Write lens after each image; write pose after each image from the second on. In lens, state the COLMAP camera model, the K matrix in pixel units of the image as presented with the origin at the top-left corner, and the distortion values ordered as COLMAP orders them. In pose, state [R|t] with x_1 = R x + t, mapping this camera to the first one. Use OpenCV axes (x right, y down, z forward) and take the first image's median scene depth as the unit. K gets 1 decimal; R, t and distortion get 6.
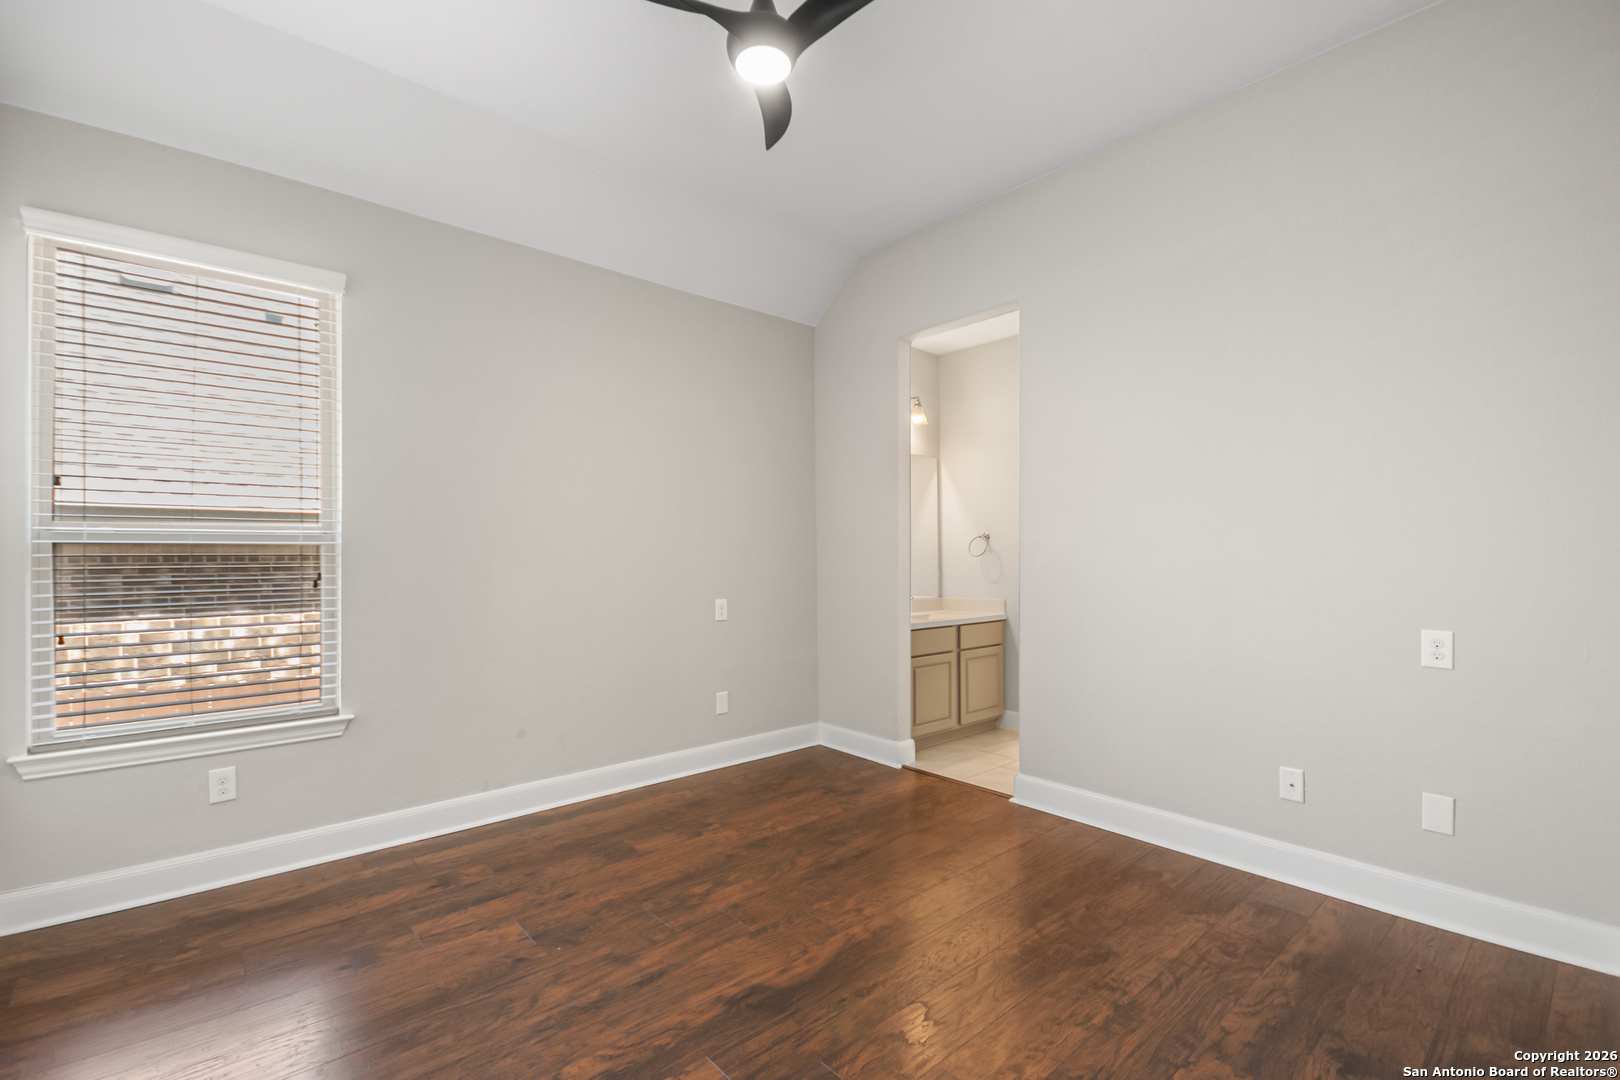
lens RADIAL K [[717.3, 0, 806.0], [0, 717.3, 544.2], [0, 0, 1]] dist [-0.002980, -0.001022]
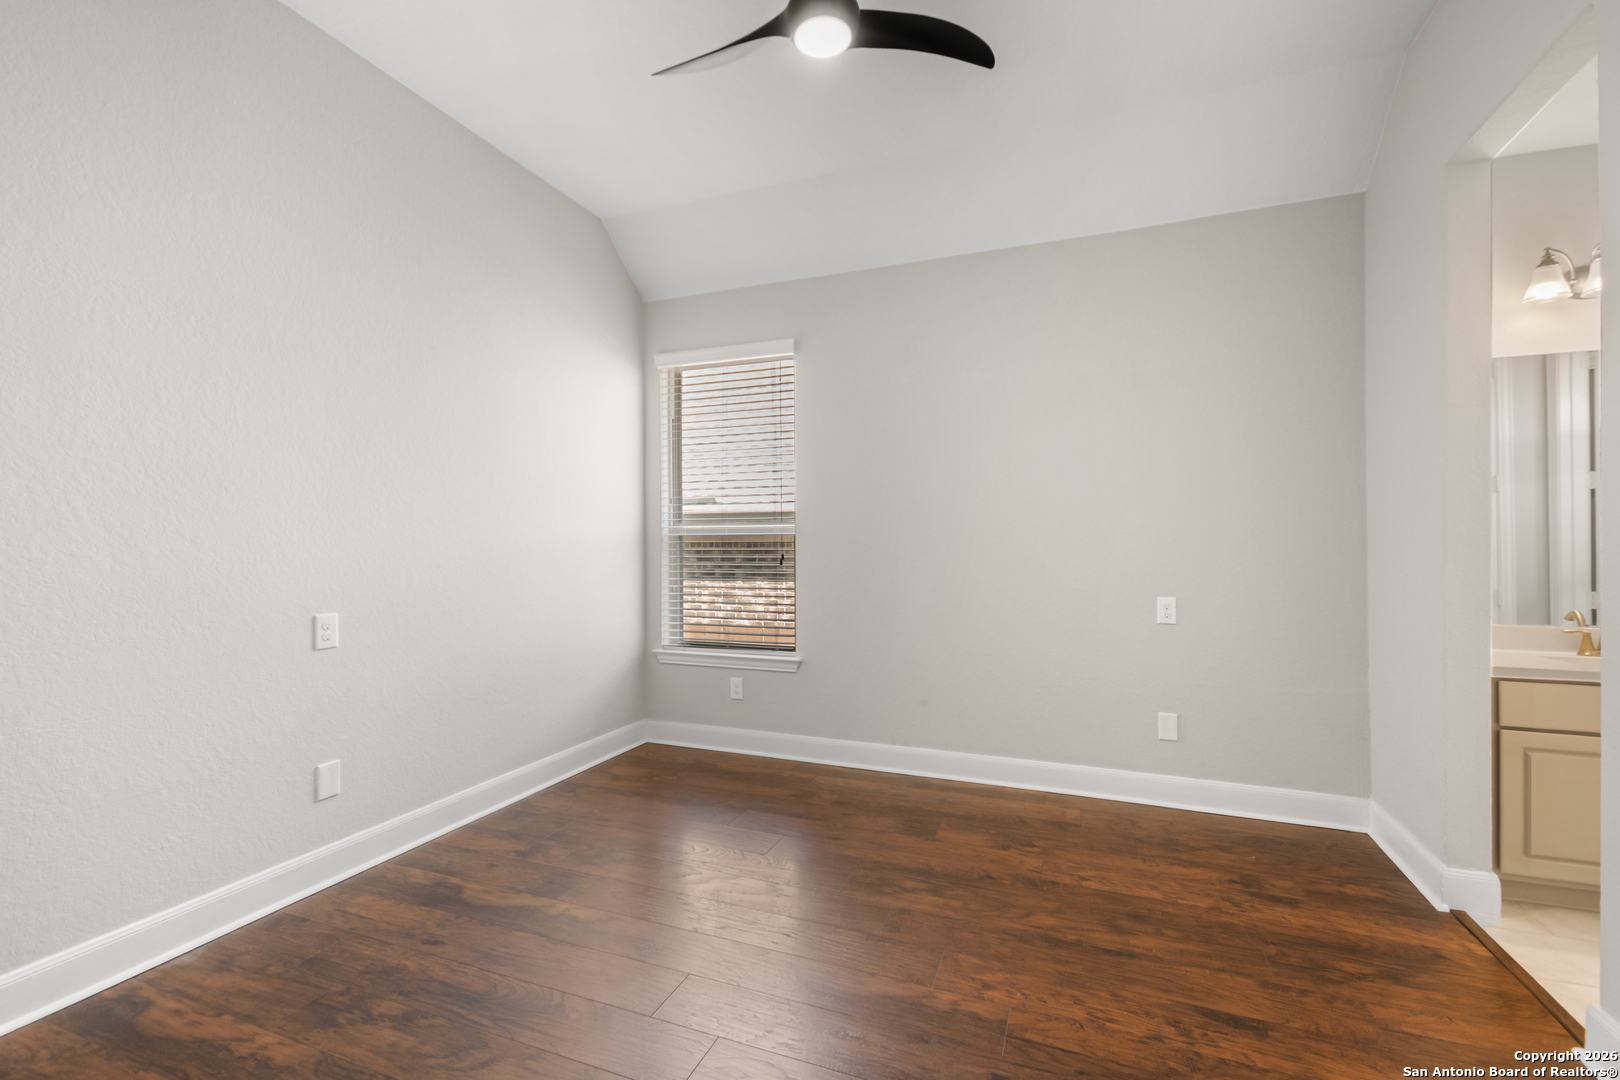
lens RADIAL K [[718.4, 0, 793.9], [0, 718.4, 542.4], [0, 0, 1]] dist [0.002910, 0.000162]
pose [[0.438484, 0.006570, -0.898715, 0.539302], [0.015769, 0.999763, 0.015003, -0.005463], [0.898601, -0.020750, 0.438276, 0.349595]]
